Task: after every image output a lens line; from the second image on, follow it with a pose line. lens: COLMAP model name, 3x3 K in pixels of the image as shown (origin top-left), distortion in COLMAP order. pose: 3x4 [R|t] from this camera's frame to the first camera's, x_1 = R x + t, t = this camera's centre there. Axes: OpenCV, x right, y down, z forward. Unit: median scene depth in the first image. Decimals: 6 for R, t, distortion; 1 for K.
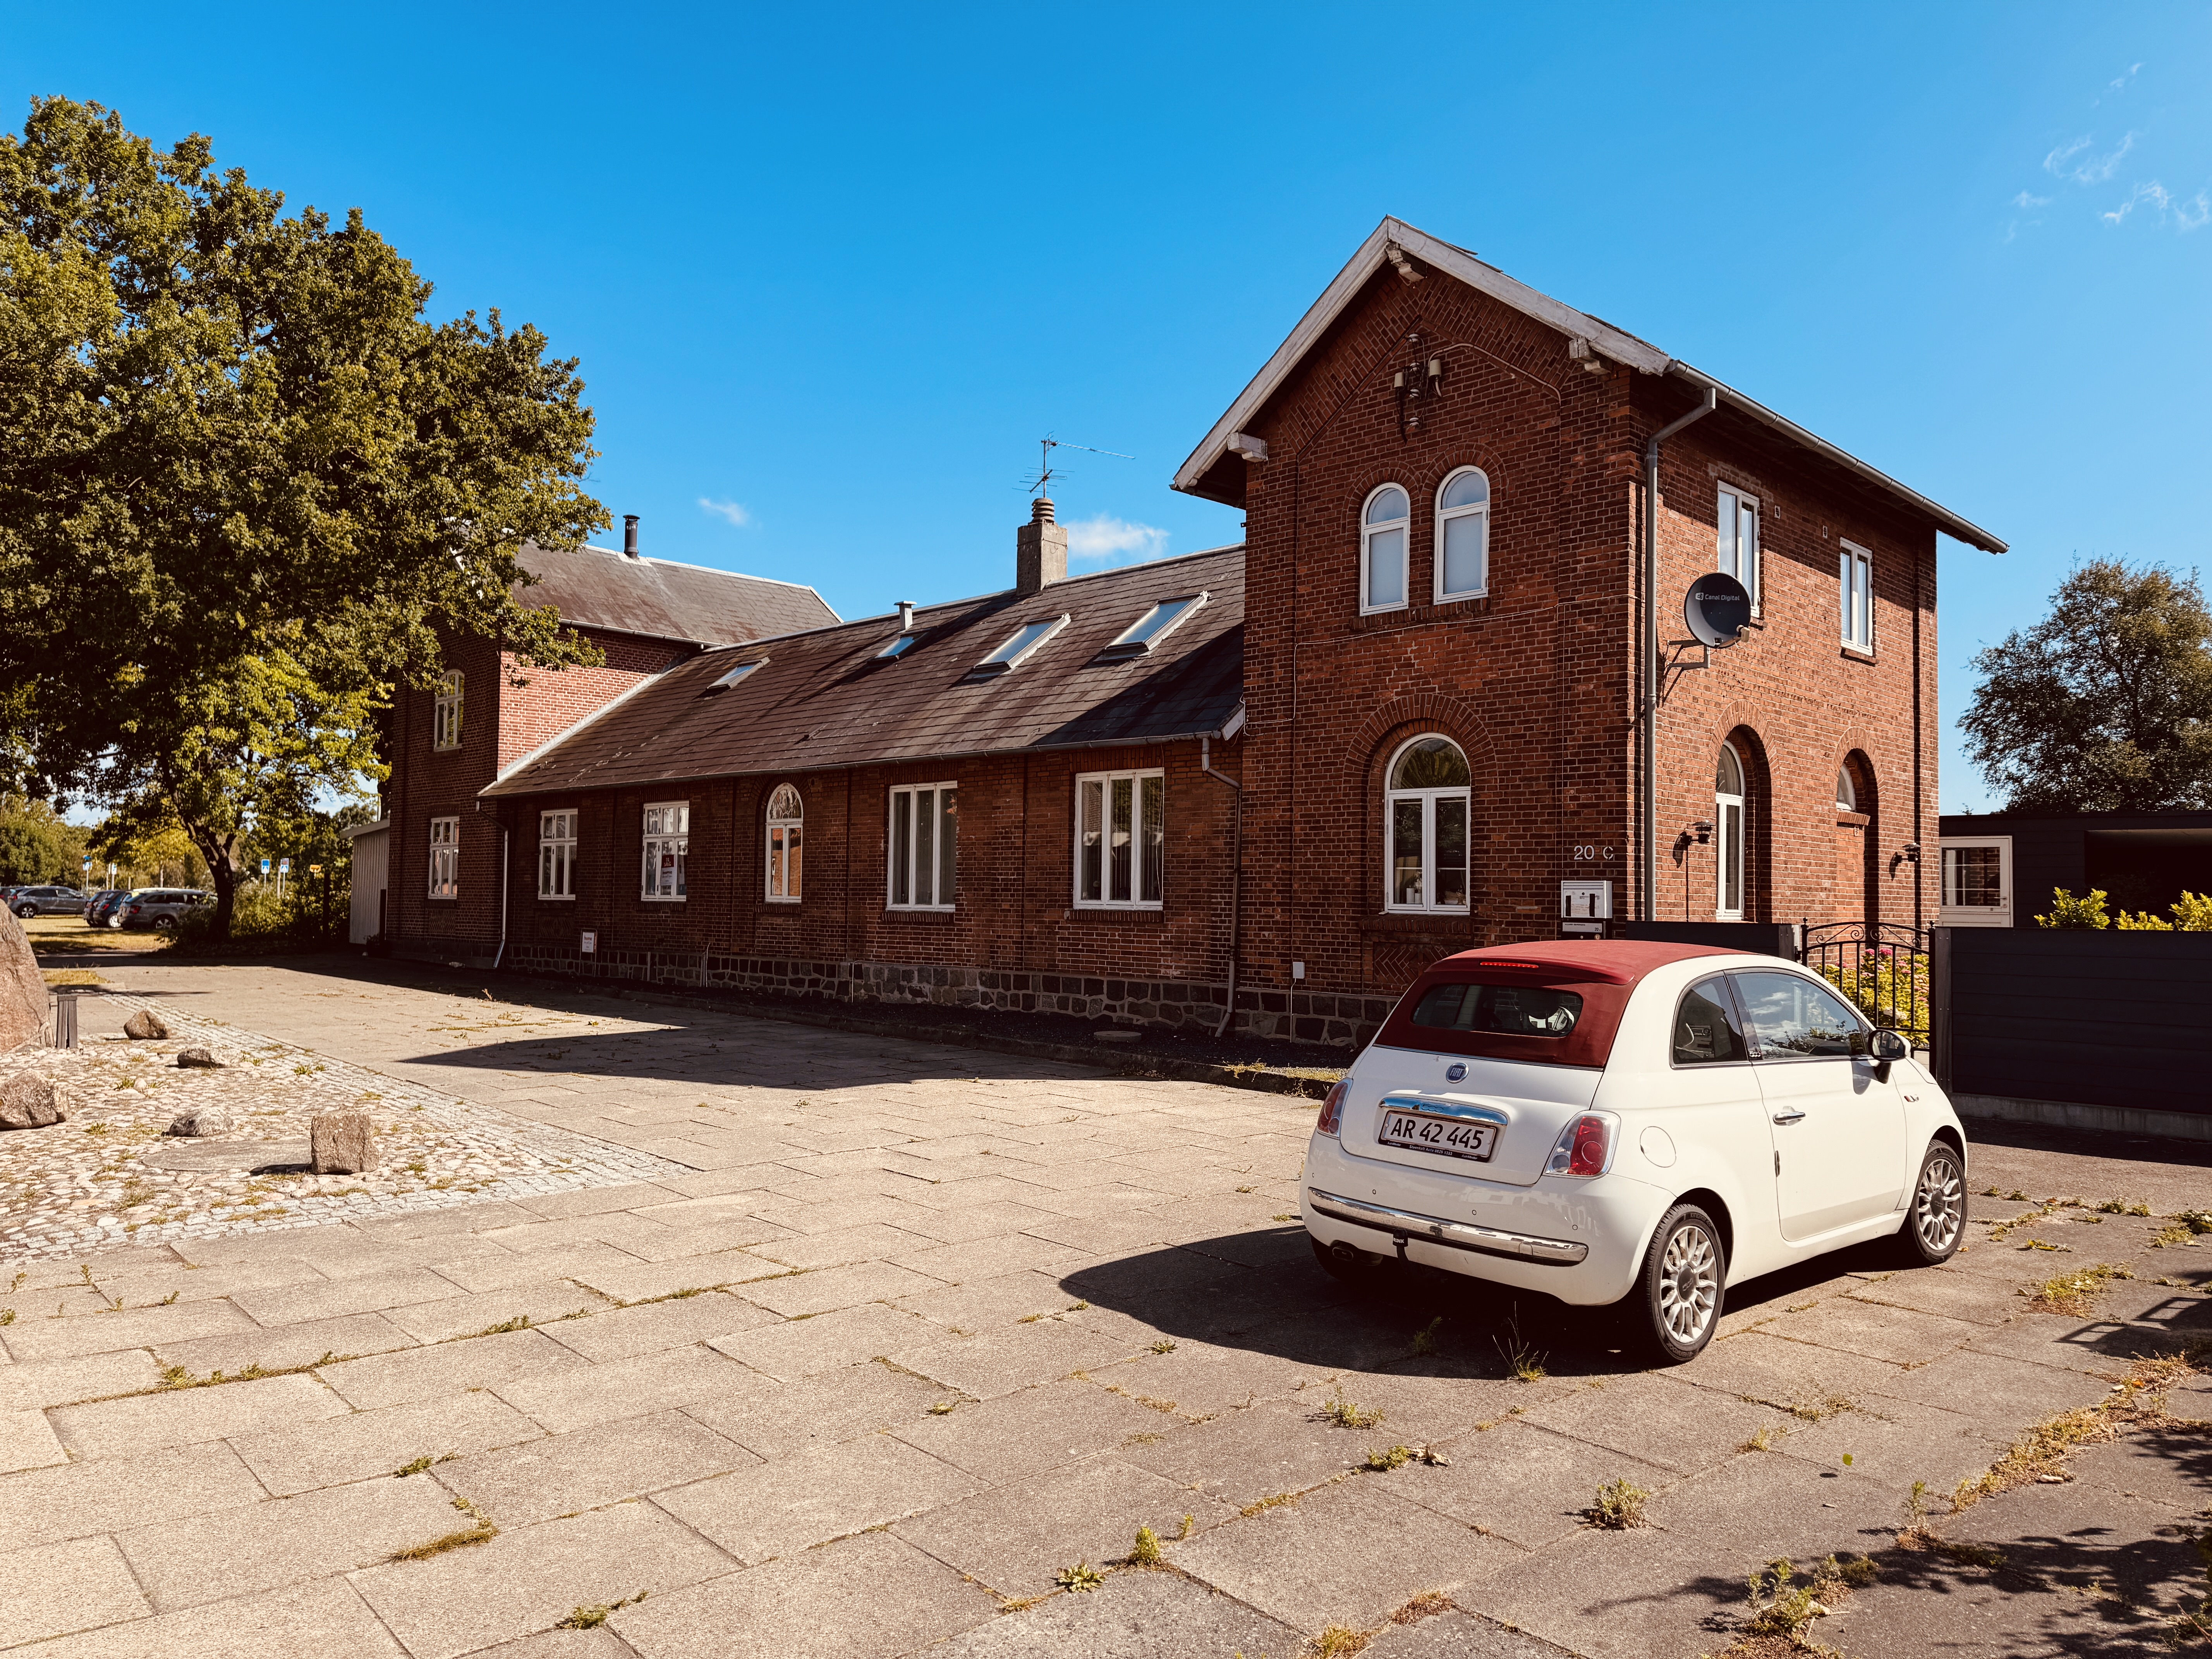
lens RADIAL K [[1496.6, 0, 1108.1], [0, 1496.6, 845.9], [0, 0, 1]] dist [0.143574, -0.180230]
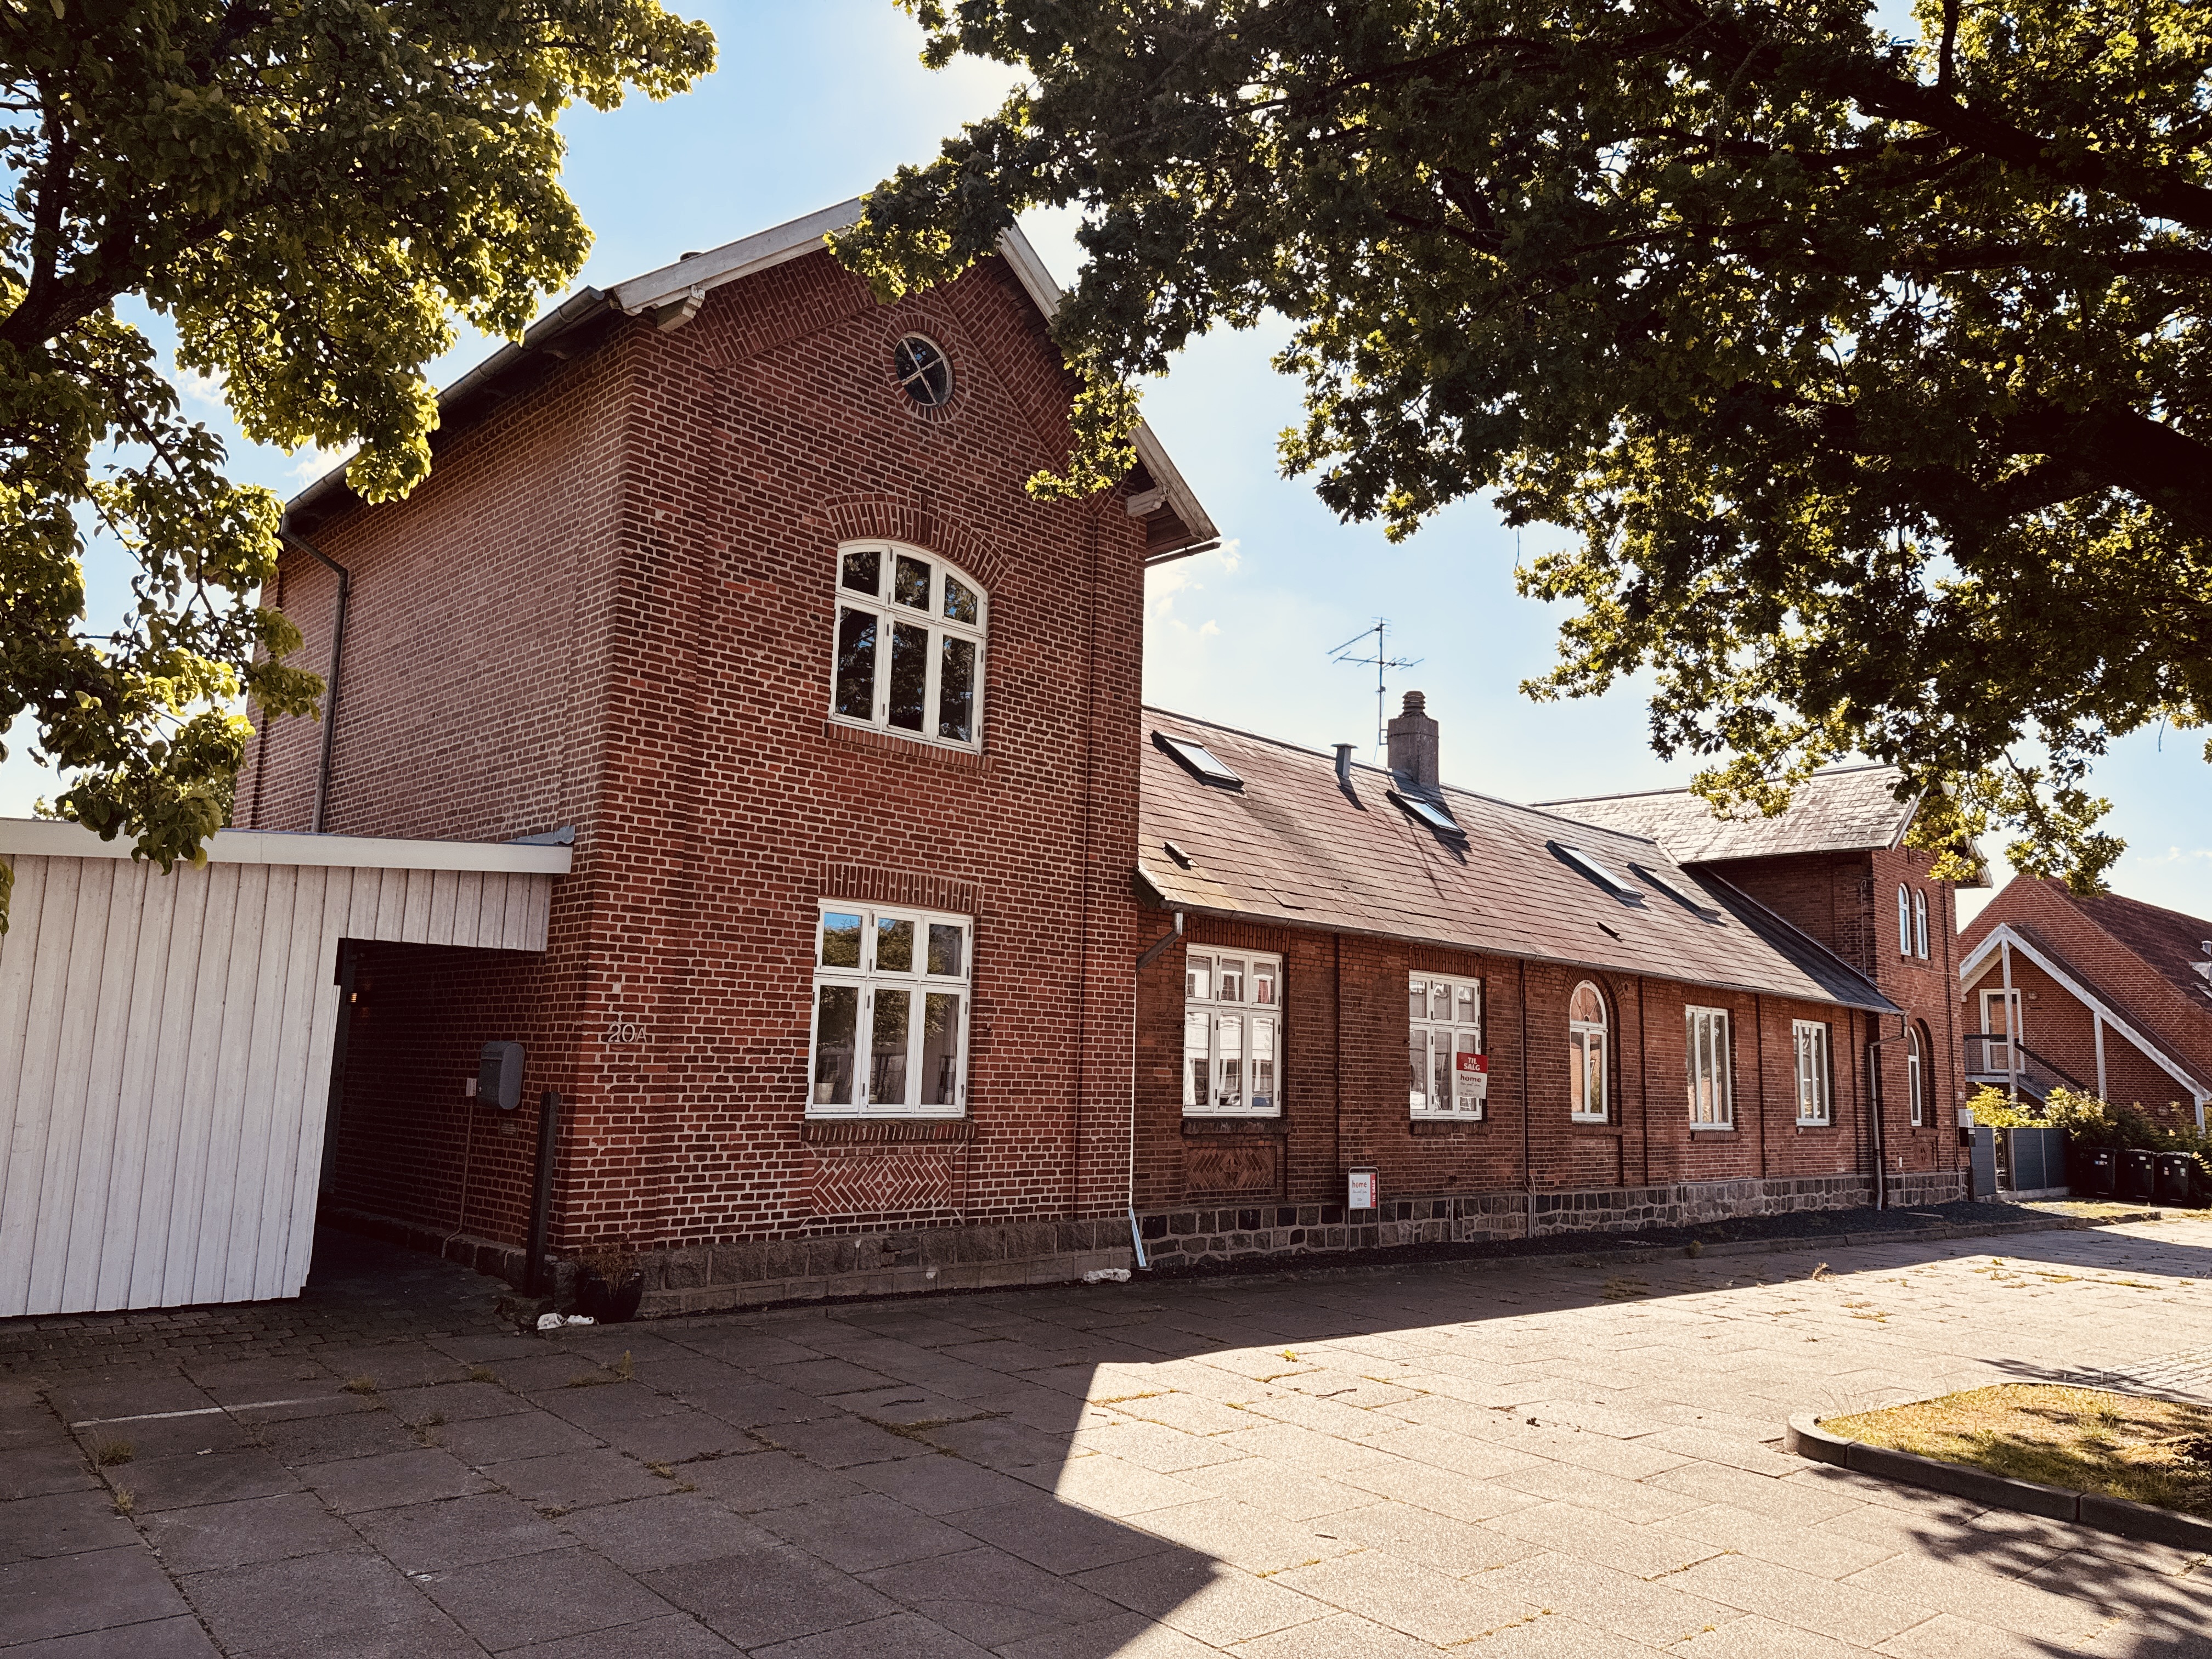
lens RADIAL K [[1451.3, 0, 1024.7], [0, 1451.3, 843.7], [0, 0, 1]] dist [0.179686, -0.259241]
pose [[0.057597, 0.130968, 0.989712, -1.281304], [-0.078407, 0.988889, -0.126296, 0.015749], [-0.995256, -0.070326, 0.067226, 1.496473]]
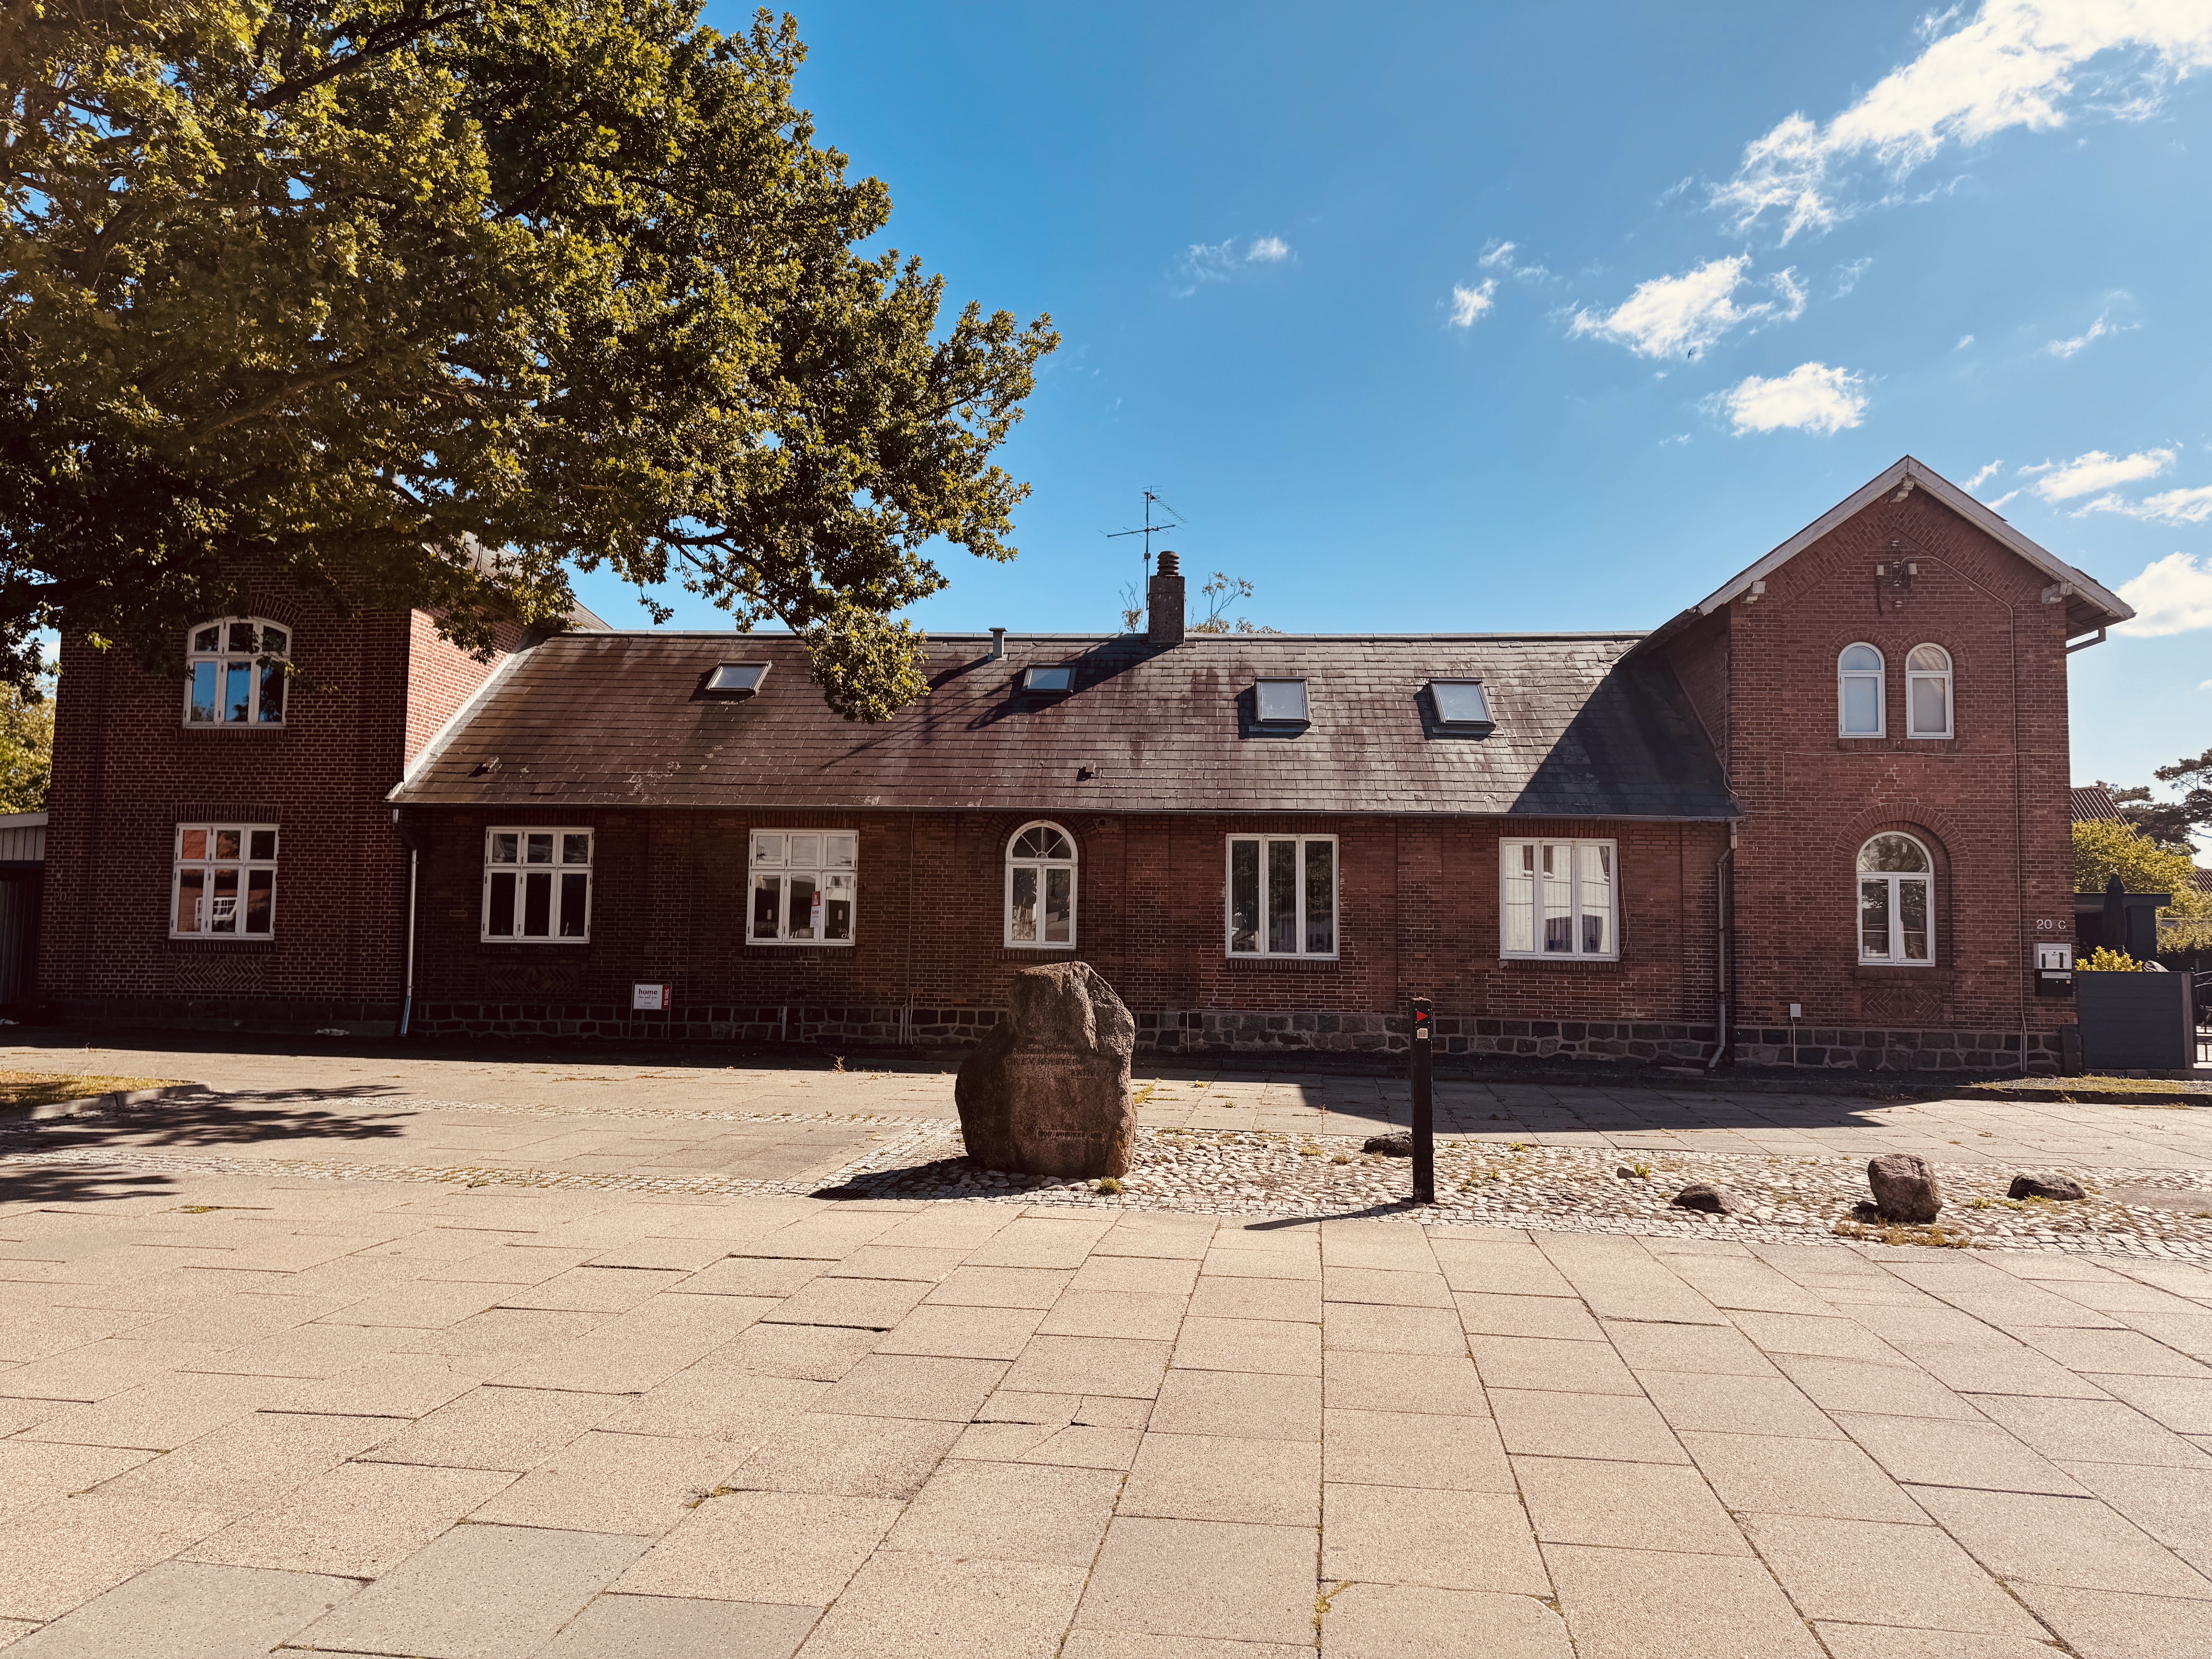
lens RADIAL K [[1532.1, 0, 1106.0], [0, 1532.1, 829.5], [0, 0, 1]] dist [0.182963, -0.328901]
pose [[0.760436, 0.049962, 0.647488, -0.942621], [-0.030575, 0.998685, -0.041153, 0.002204], [-0.648693, 0.011497, 0.760964, 0.295557]]
